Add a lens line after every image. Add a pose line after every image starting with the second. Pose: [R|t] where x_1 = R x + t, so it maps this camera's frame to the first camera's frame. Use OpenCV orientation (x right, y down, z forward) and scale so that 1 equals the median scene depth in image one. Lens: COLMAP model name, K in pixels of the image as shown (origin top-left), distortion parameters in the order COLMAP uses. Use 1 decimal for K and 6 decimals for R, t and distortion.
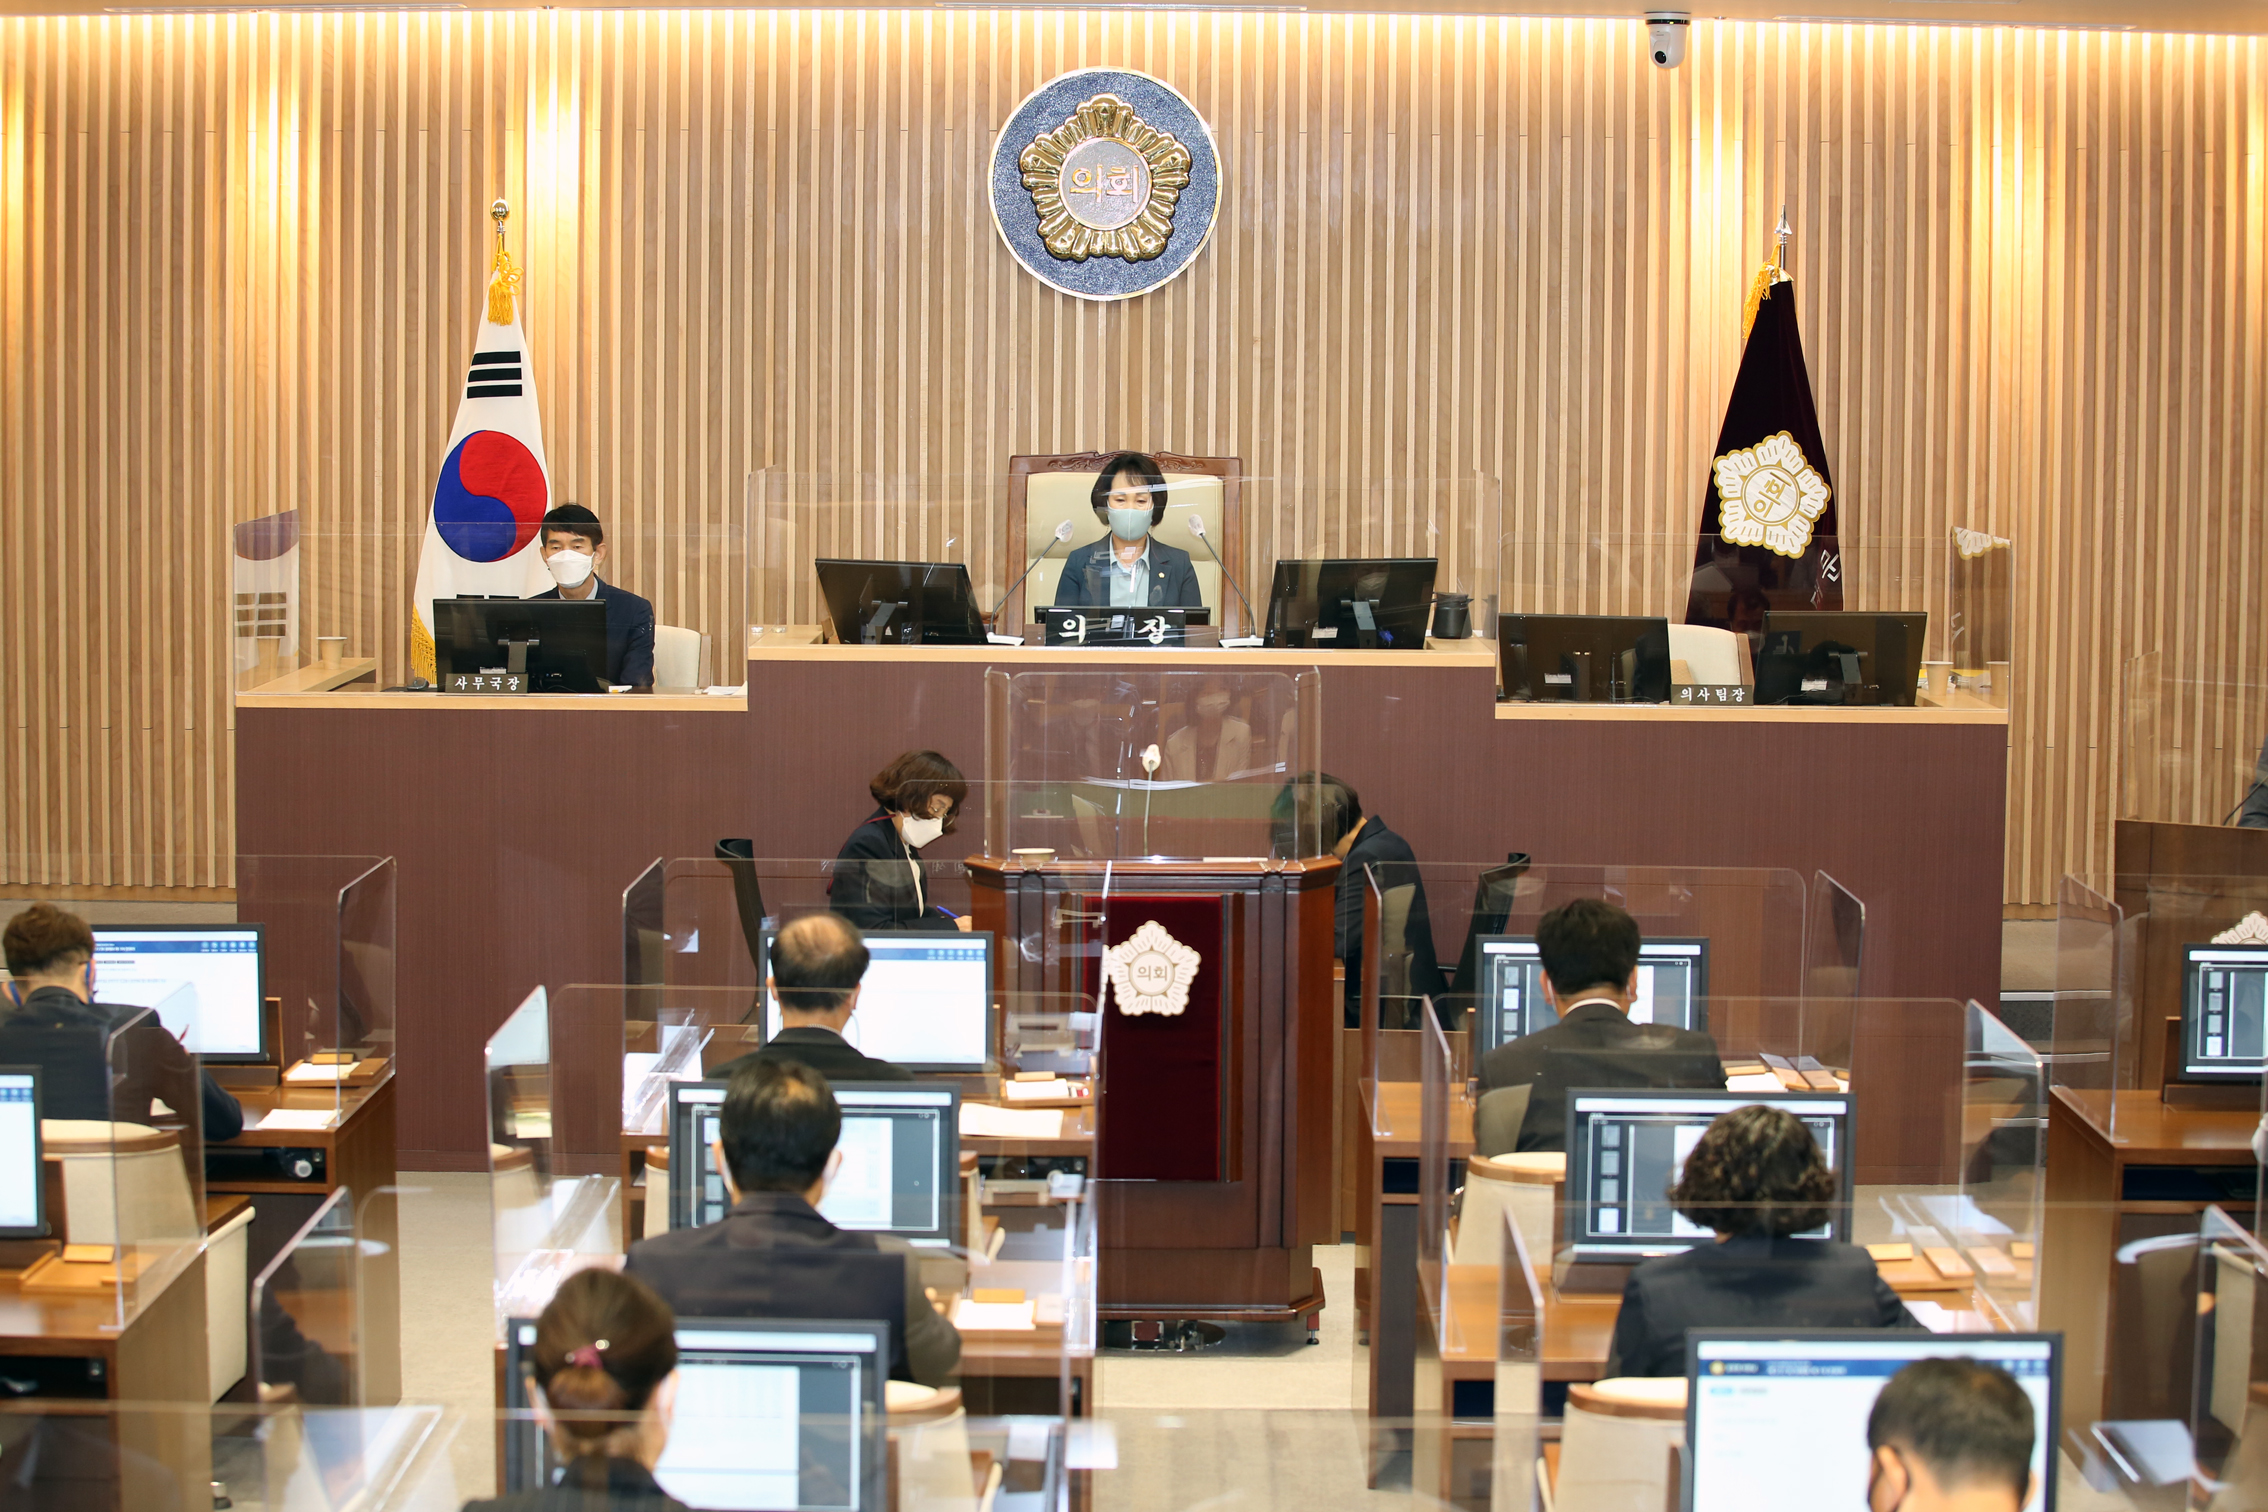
lens RADIAL K [[4819.5, 0, 1206.0], [0, 4819.5, 586.6], [0, 0, 1]] dist [0.228832, 0.000000]
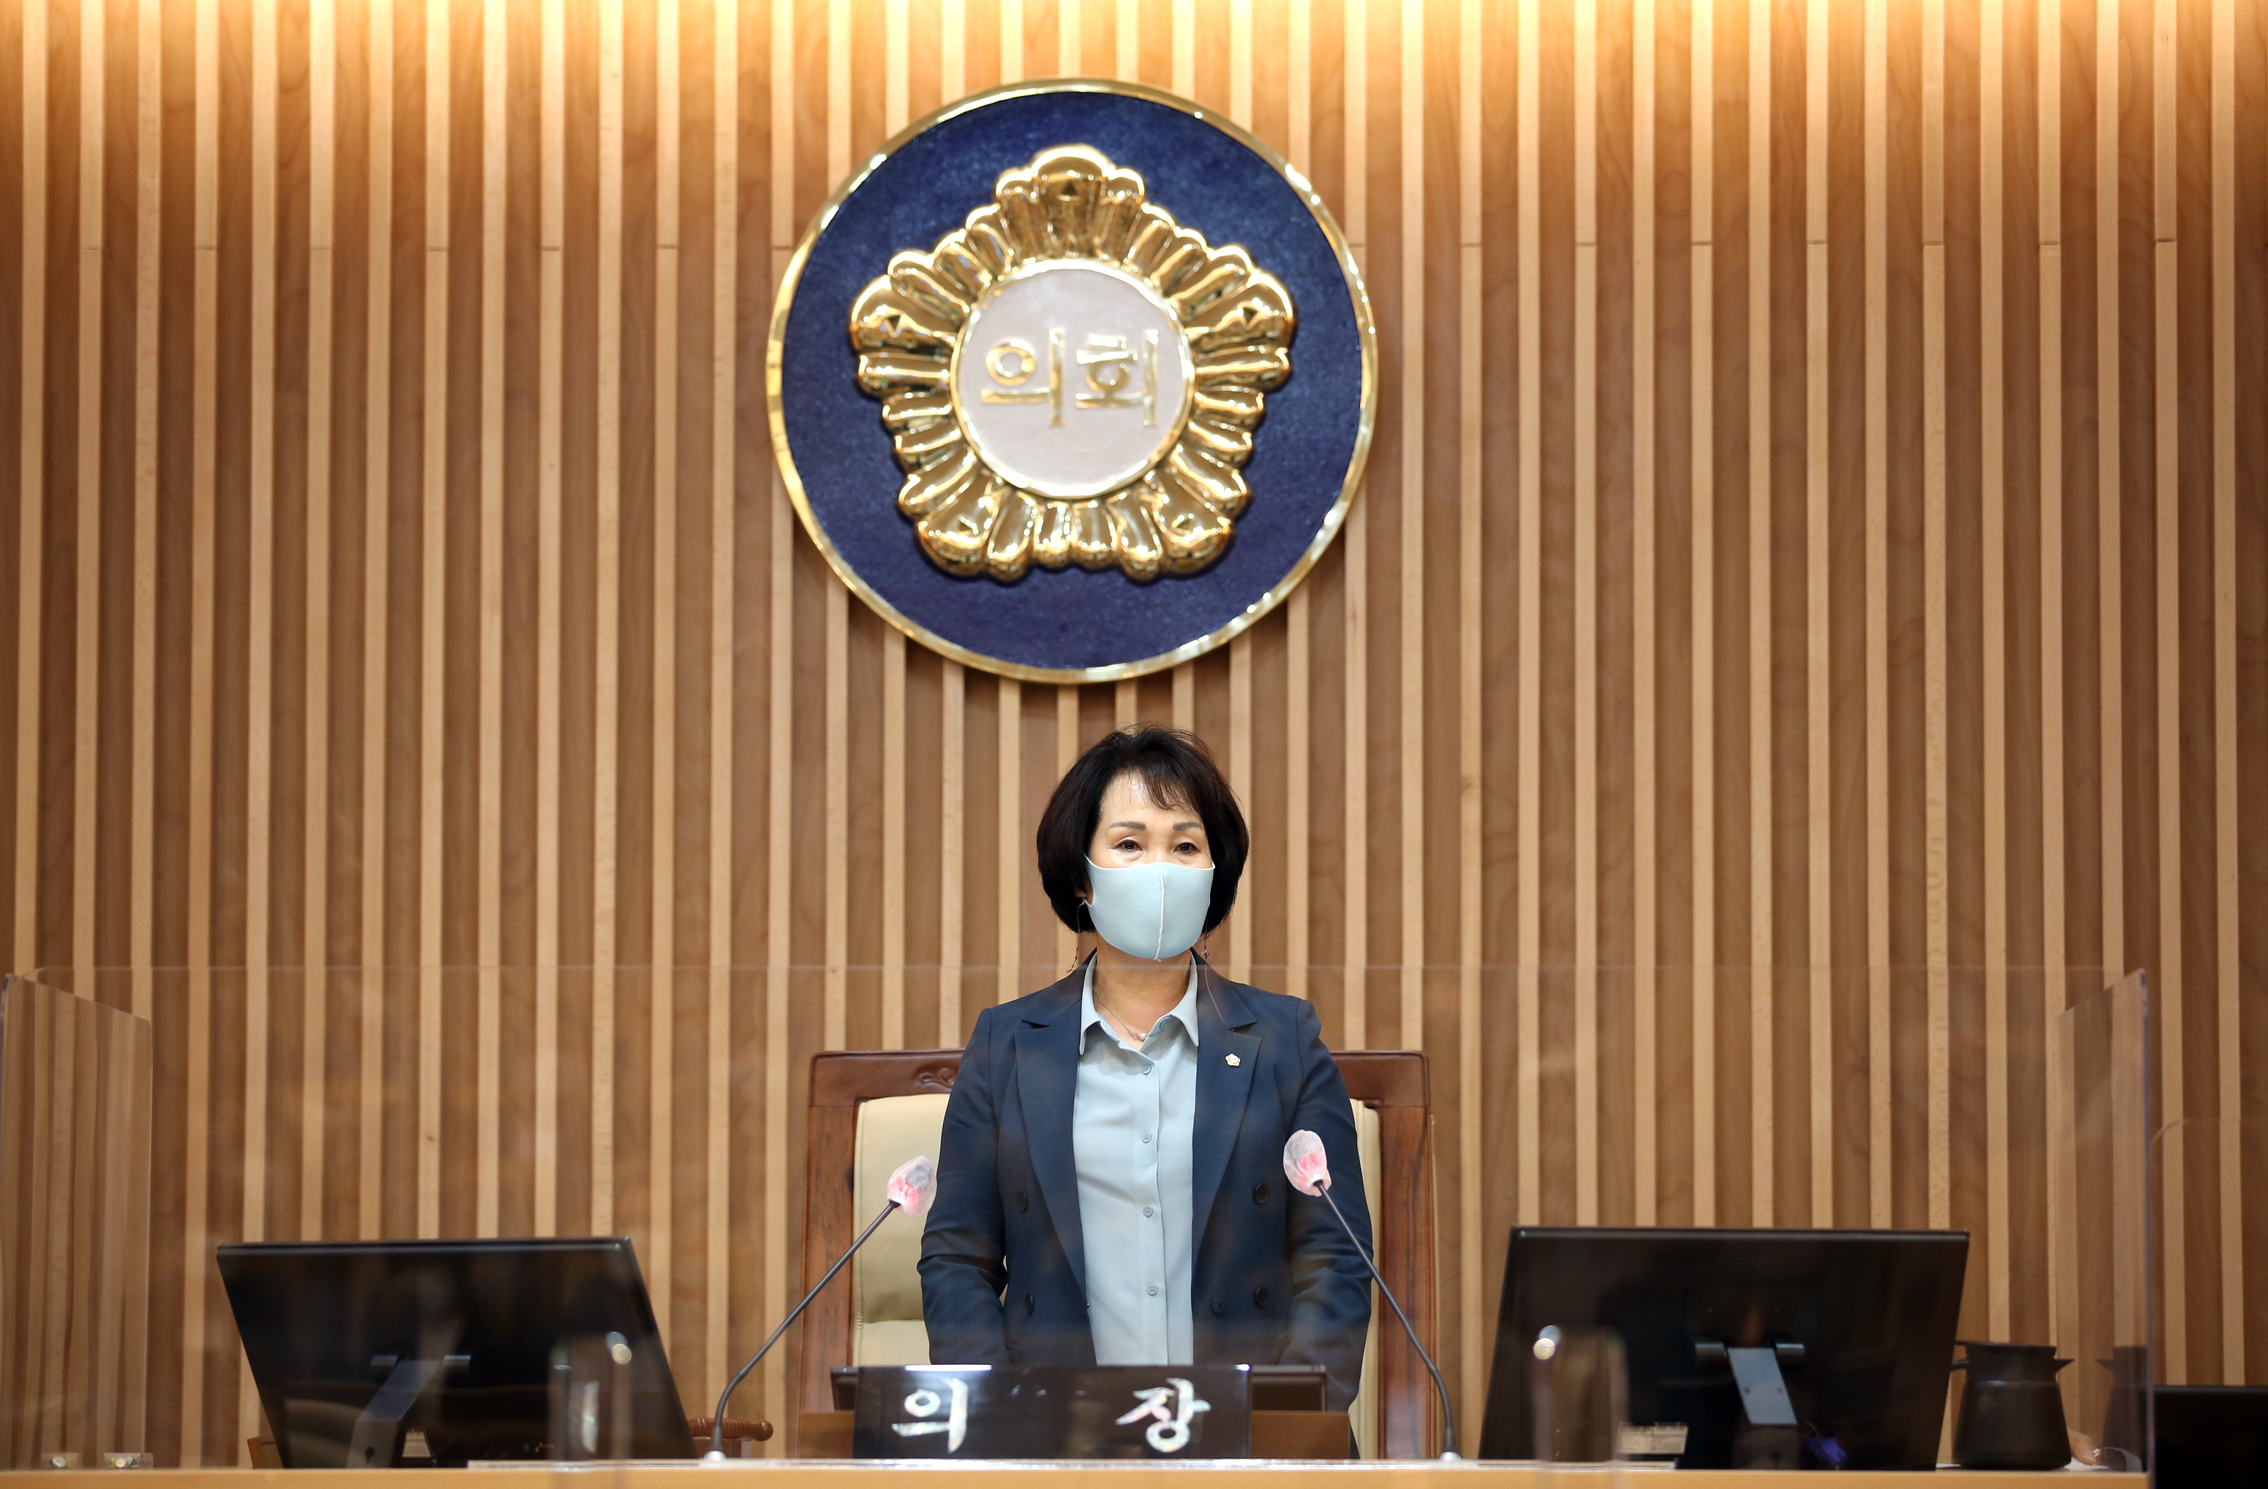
lens RADIAL K [[8966.1, 0, 1132.3], [0, 8966.1, 739.9], [0, 0, 1]] dist [0.284462, 0.000000]
pose [[0.999219, -0.012040, -0.037625, 0.010523], [0.006691, 0.990244, -0.139180, 0.043901], [0.038933, 0.138820, 0.989552, 0.297457]]
